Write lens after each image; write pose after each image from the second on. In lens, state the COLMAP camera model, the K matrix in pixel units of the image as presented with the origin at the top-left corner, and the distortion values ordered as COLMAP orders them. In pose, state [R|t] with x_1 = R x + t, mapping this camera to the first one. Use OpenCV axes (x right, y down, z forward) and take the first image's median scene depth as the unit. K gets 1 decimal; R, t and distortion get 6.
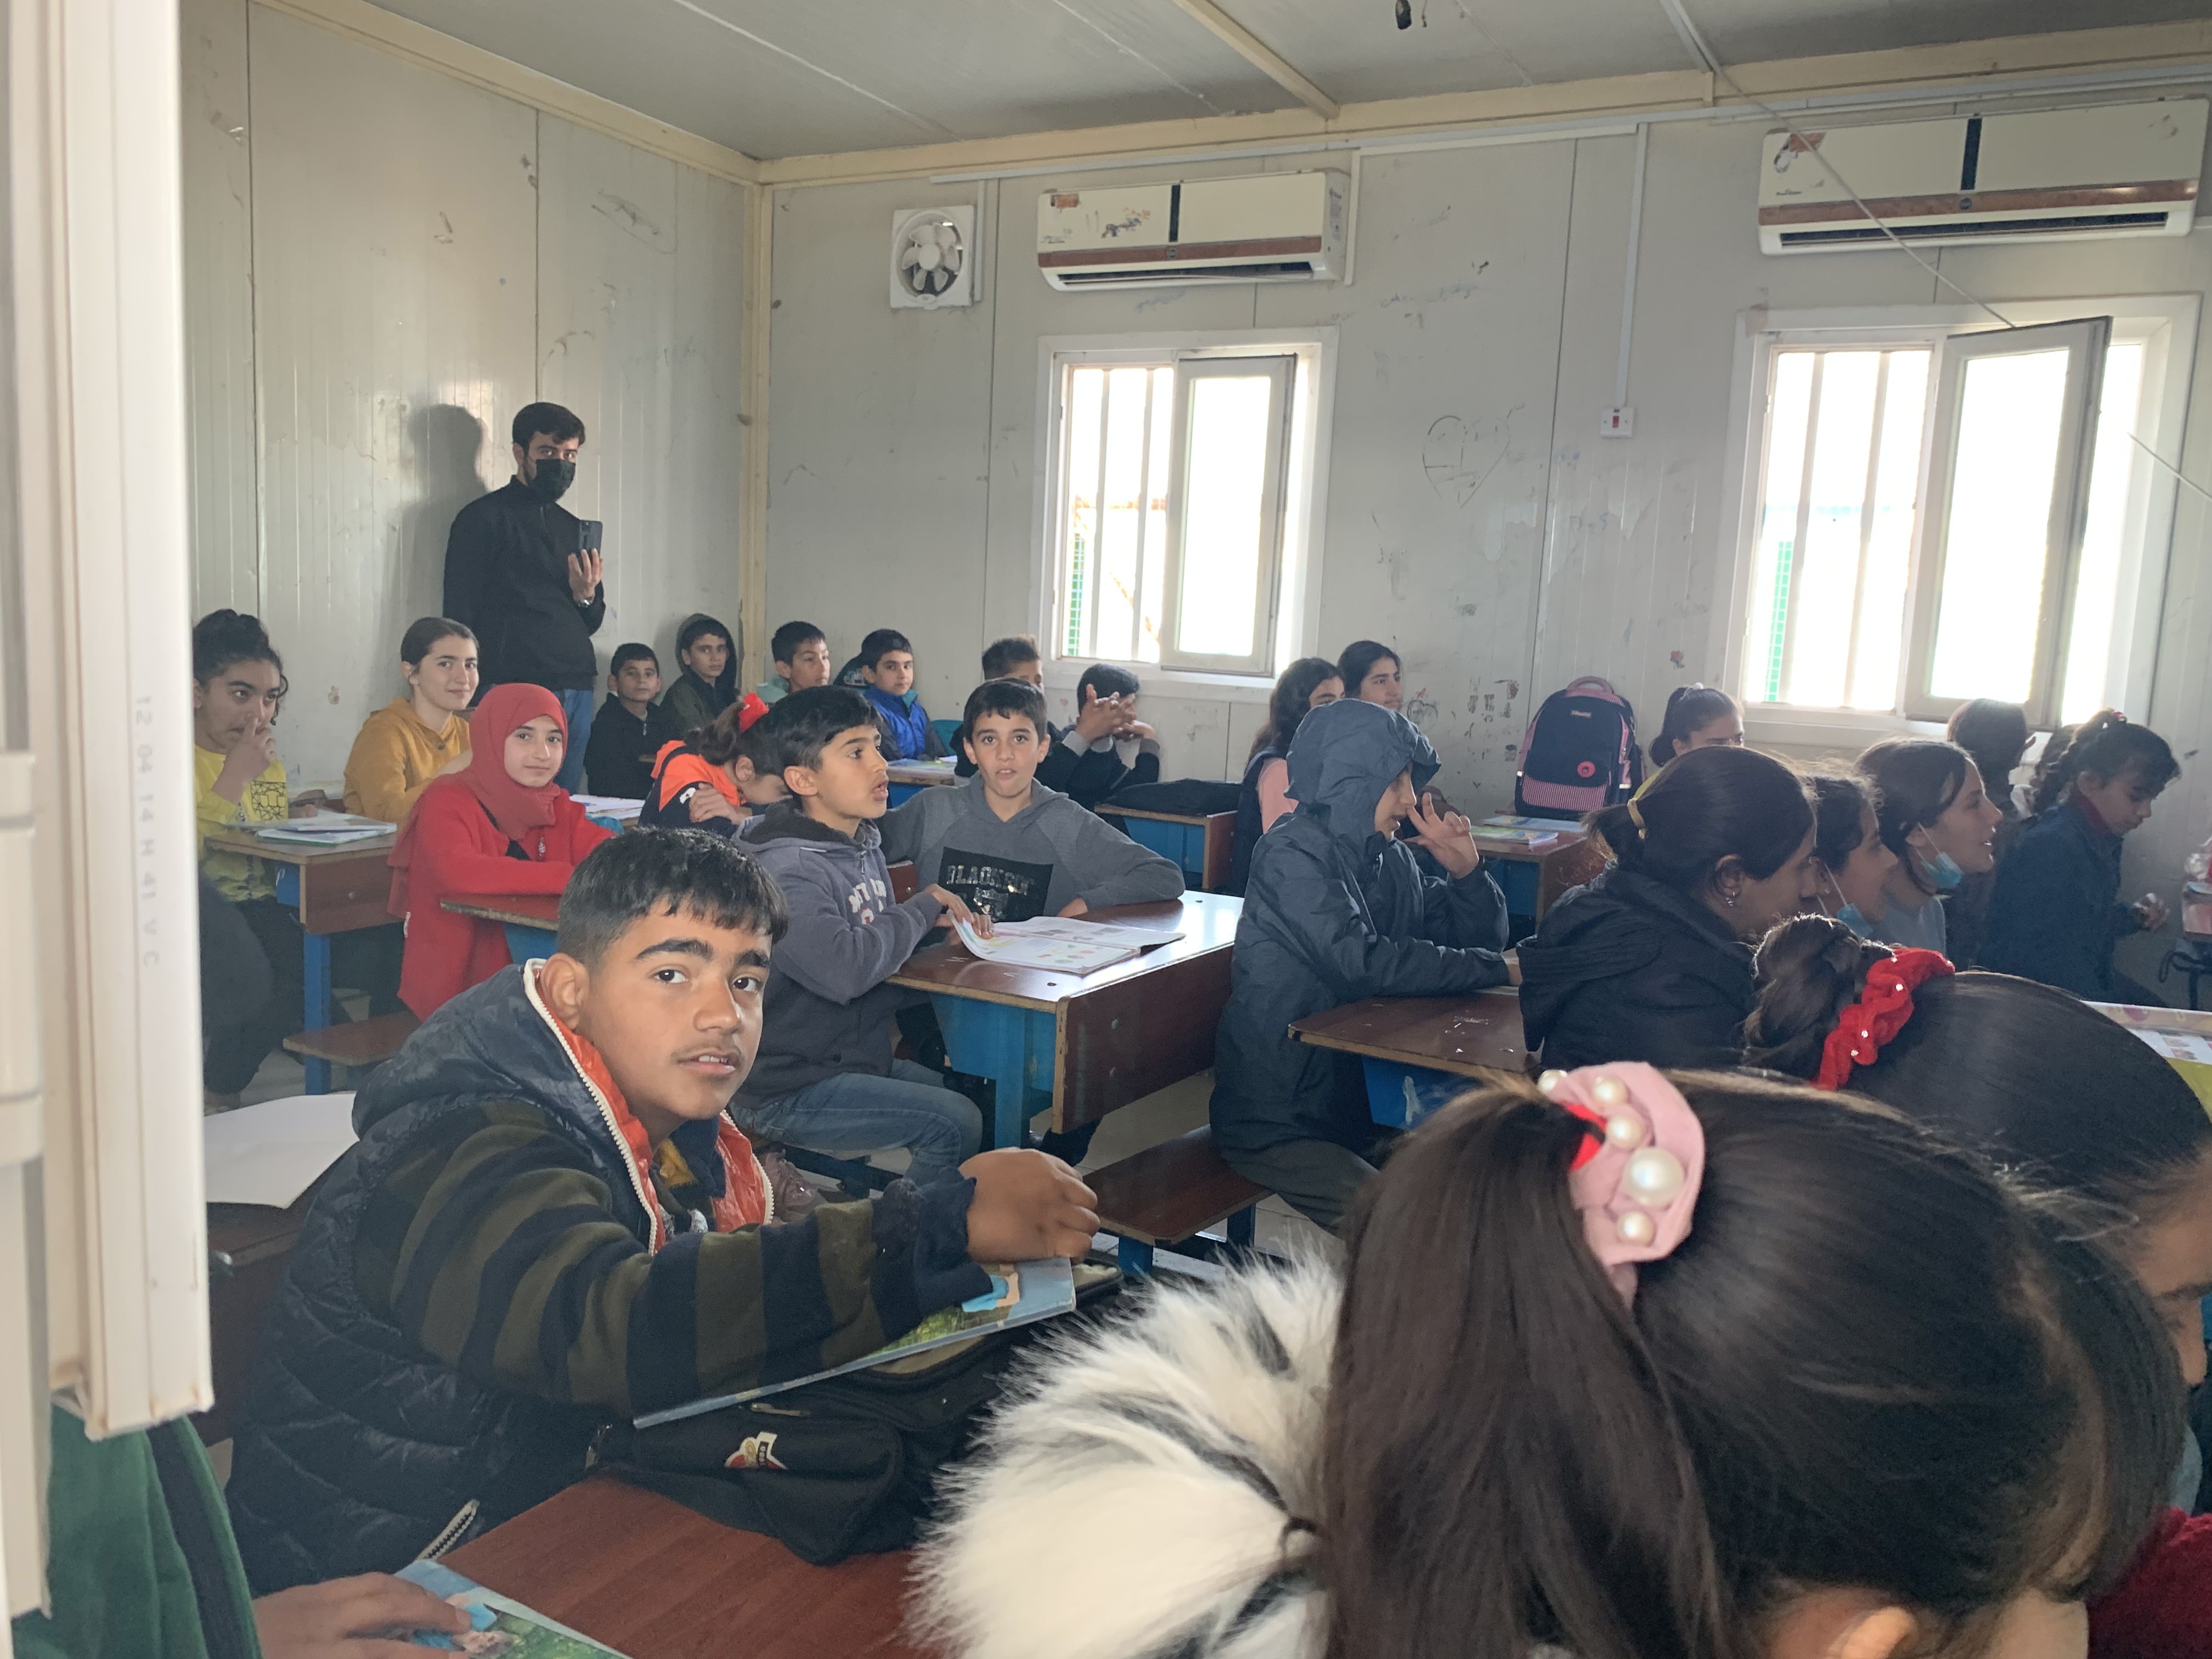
lens RADIAL K [[1708.2, 0, 1106.4], [0, 1708.2, 825.0], [0, 0, 1]] dist [-0.004938, -0.006515]
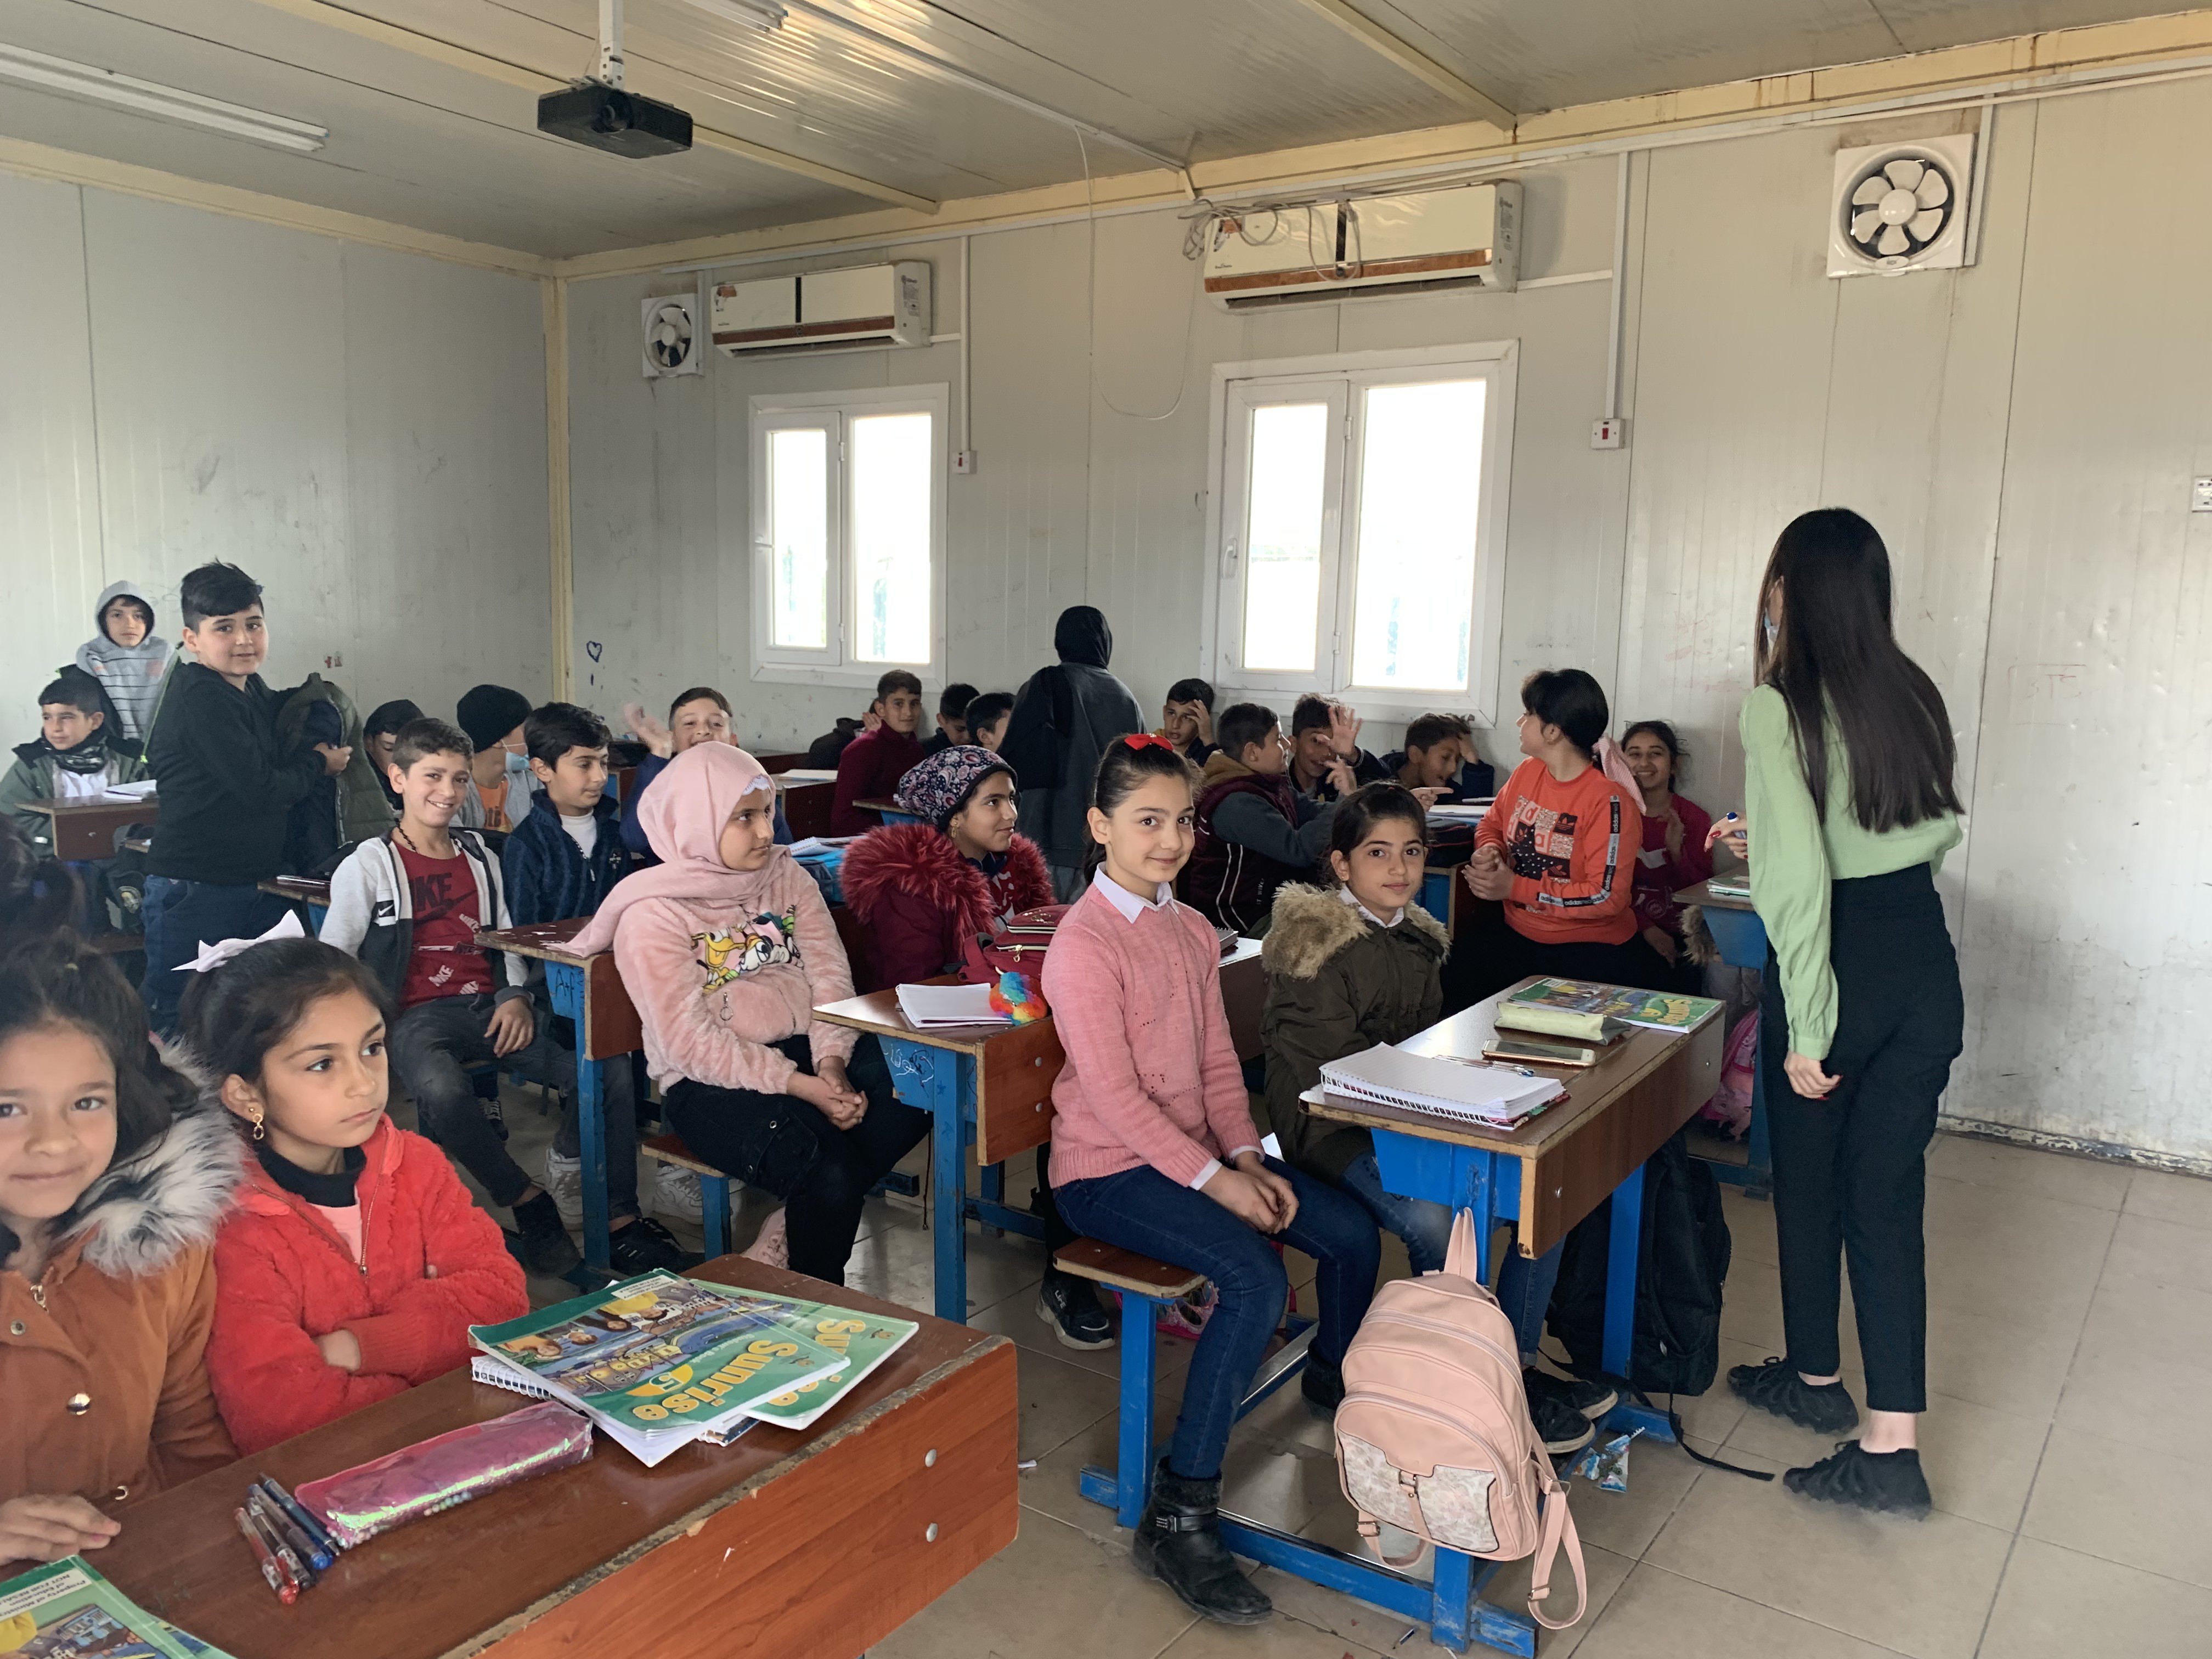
lens RADIAL K [[1702.4, 0, 1107.3], [0, 1702.4, 826.3], [0, 0, 1]] dist [0.009786, 0.003191]
pose [[0.993347, -0.006684, -0.114965, 0.357589], [0.005381, 0.999918, -0.011640, 0.041122], [0.115034, 0.010944, 0.993301, -0.194304]]
